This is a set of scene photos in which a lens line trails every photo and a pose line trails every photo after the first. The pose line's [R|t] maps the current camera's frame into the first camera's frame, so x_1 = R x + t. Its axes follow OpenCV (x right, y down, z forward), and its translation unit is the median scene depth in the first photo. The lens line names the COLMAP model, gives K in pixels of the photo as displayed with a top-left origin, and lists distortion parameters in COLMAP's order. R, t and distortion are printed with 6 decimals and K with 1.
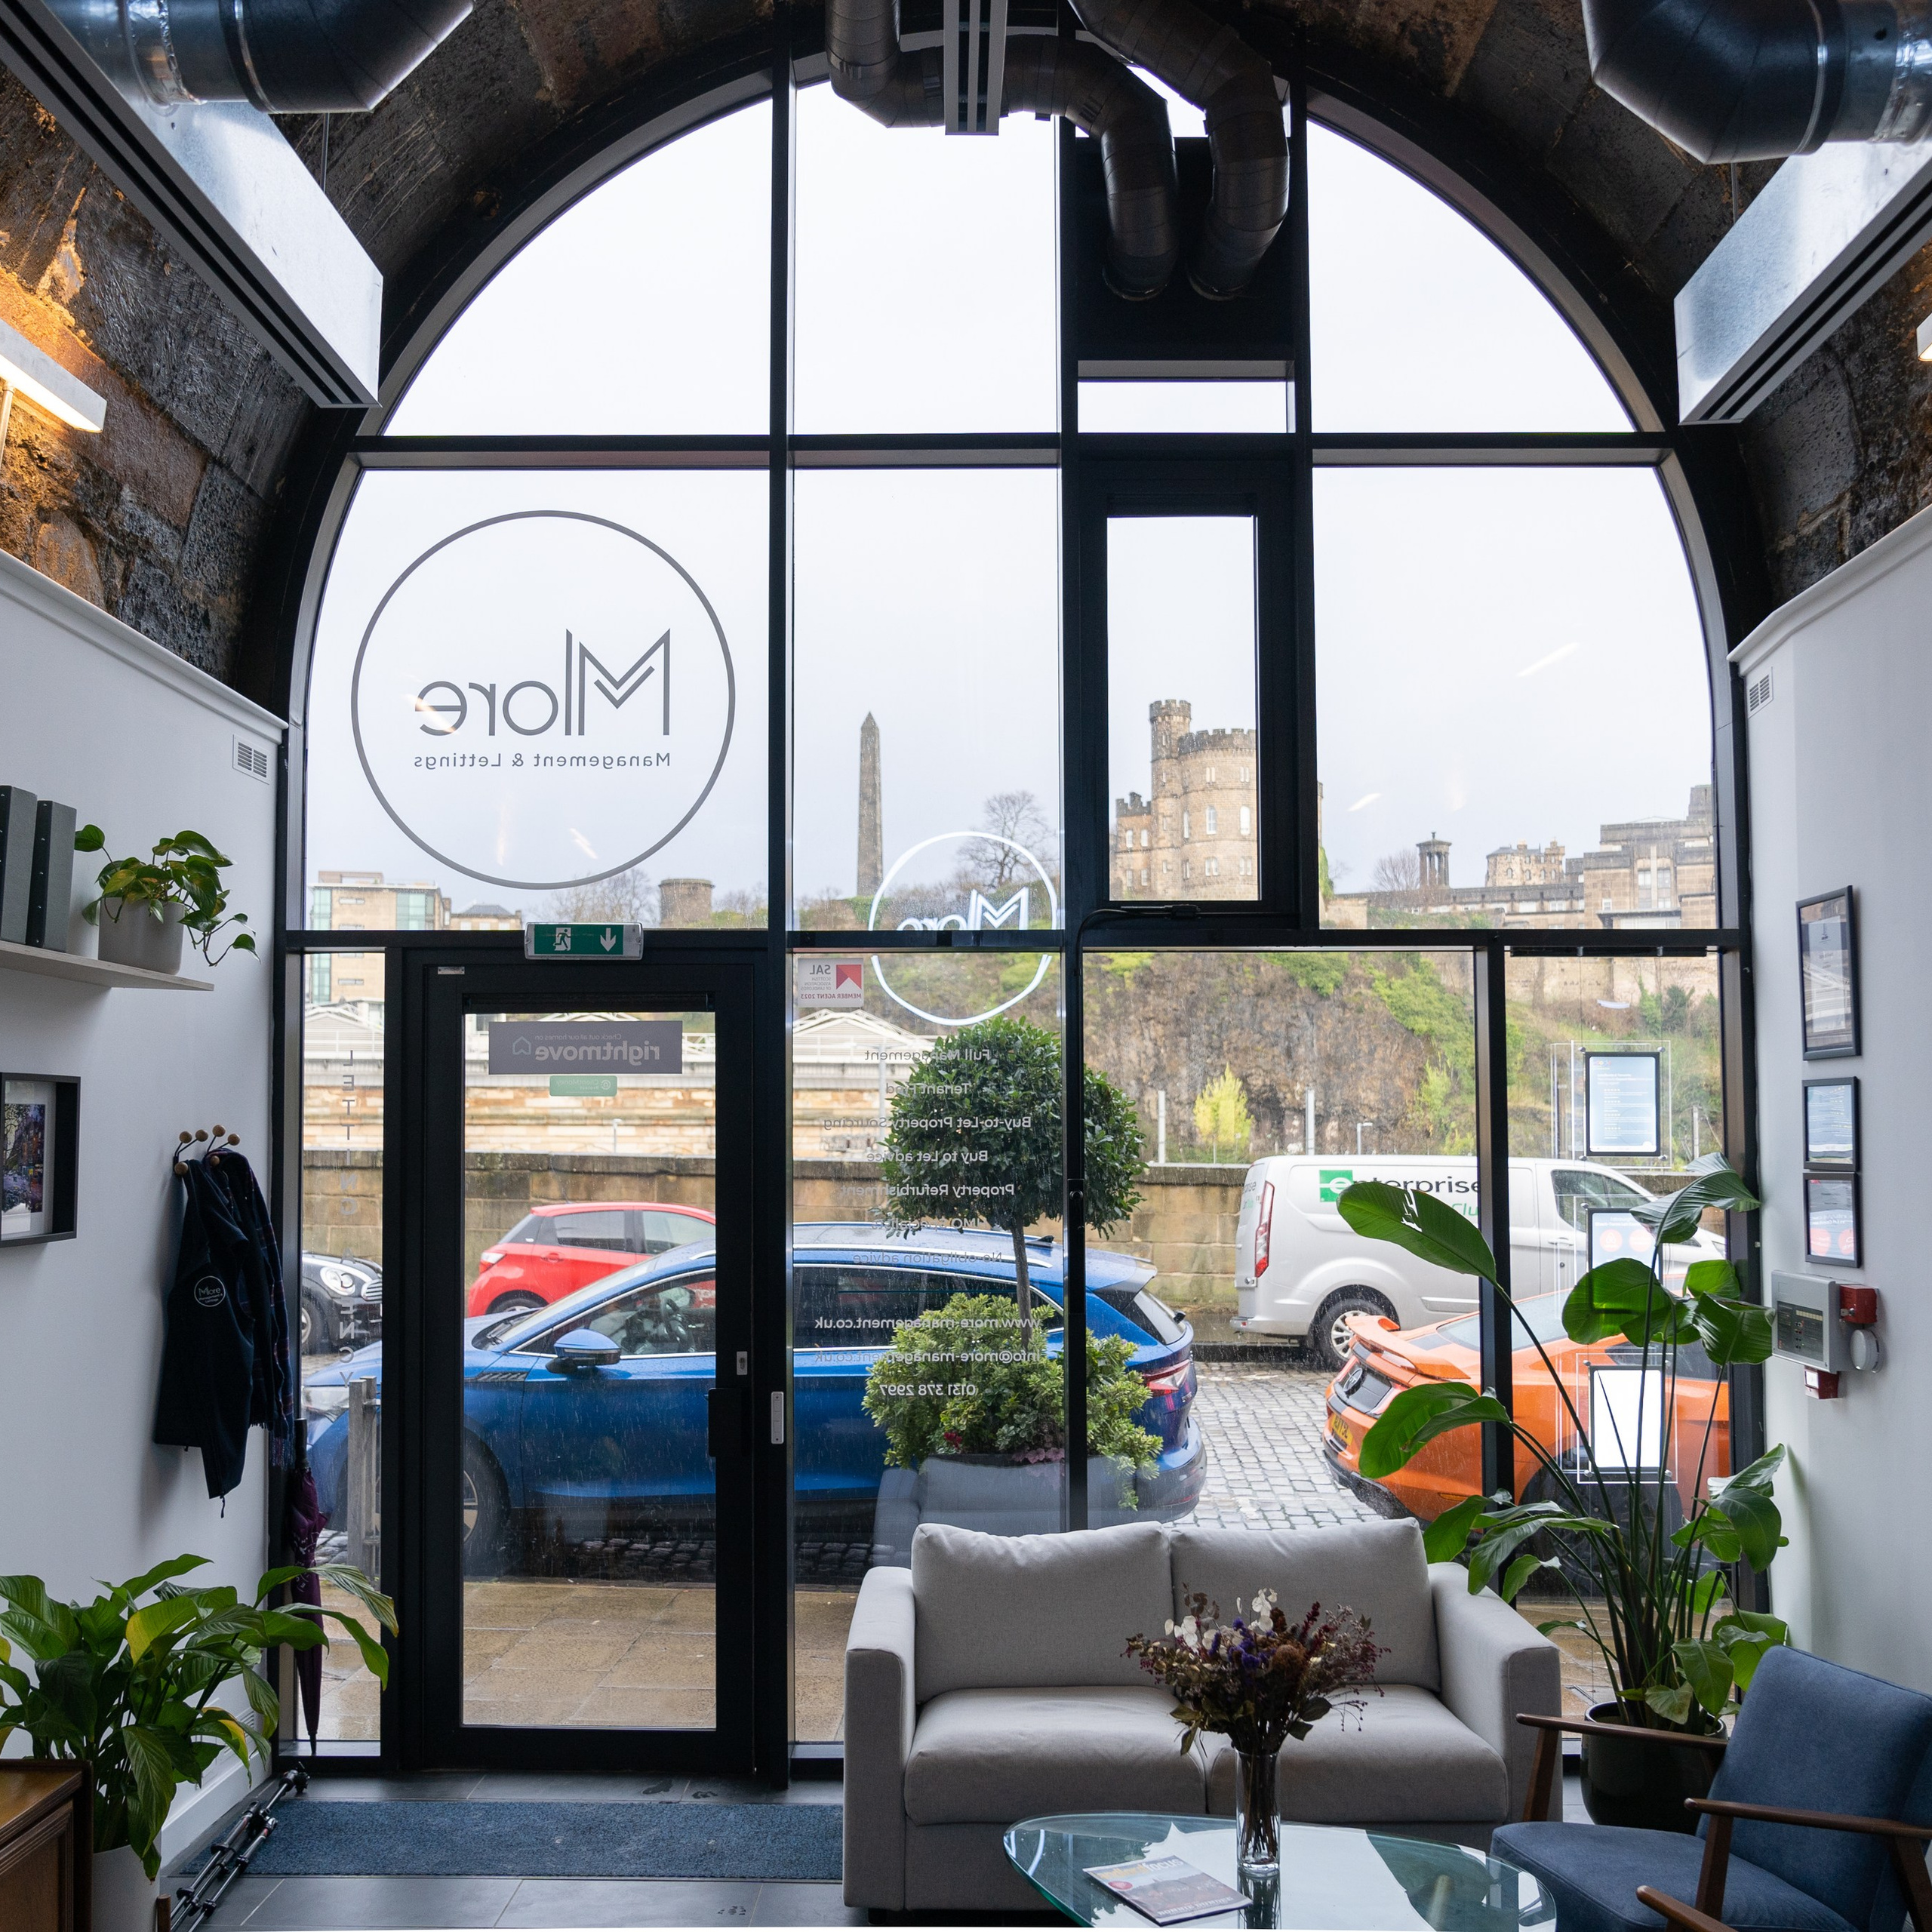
lens RADIAL K [[2089.1, 0, 964.6], [0, 2089.1, 982.1], [0, 0, 1]] dist [-0.024831, 0.000000]
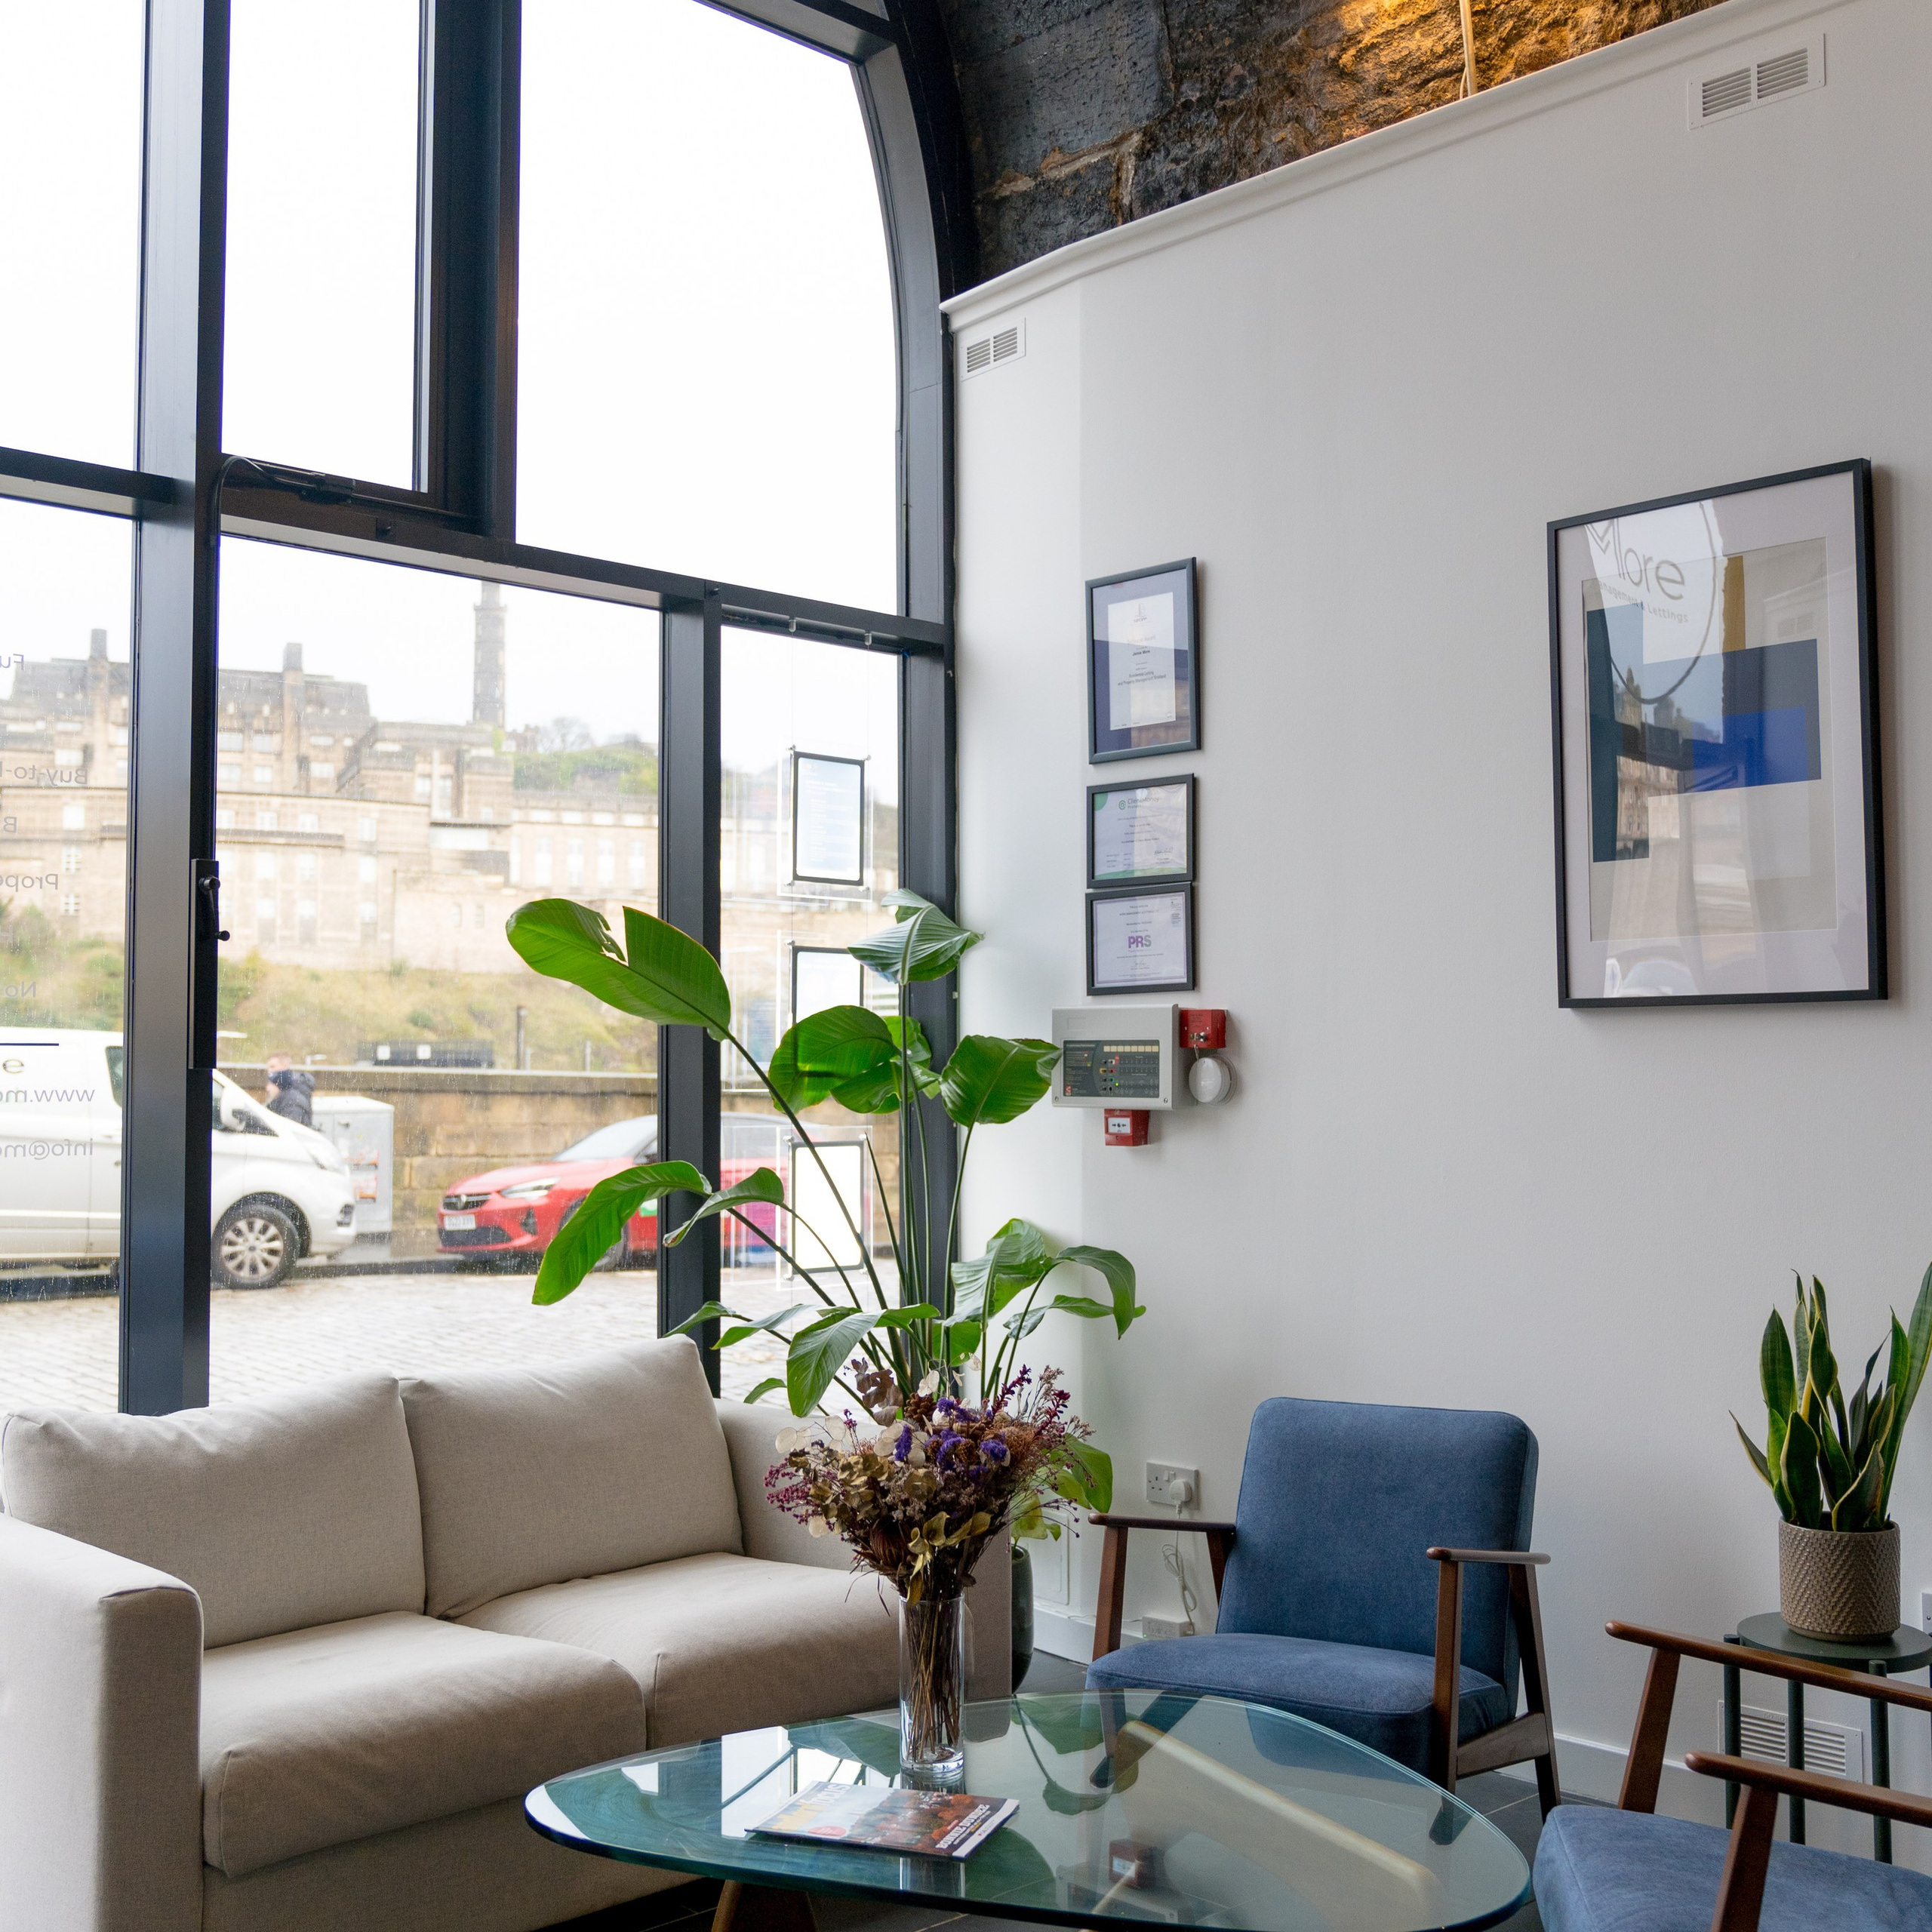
lens RADIAL K [[2303.8, 0, 959.9], [0, 2303.8, 948.3], [0, 0, 1]] dist [-0.011765, 0.000000]
pose [[0.686625, 0.048764, 0.725375, -0.320442], [-0.047036, 0.998637, -0.022611, 0.136711], [-0.725489, -0.018593, 0.687983, 0.376298]]
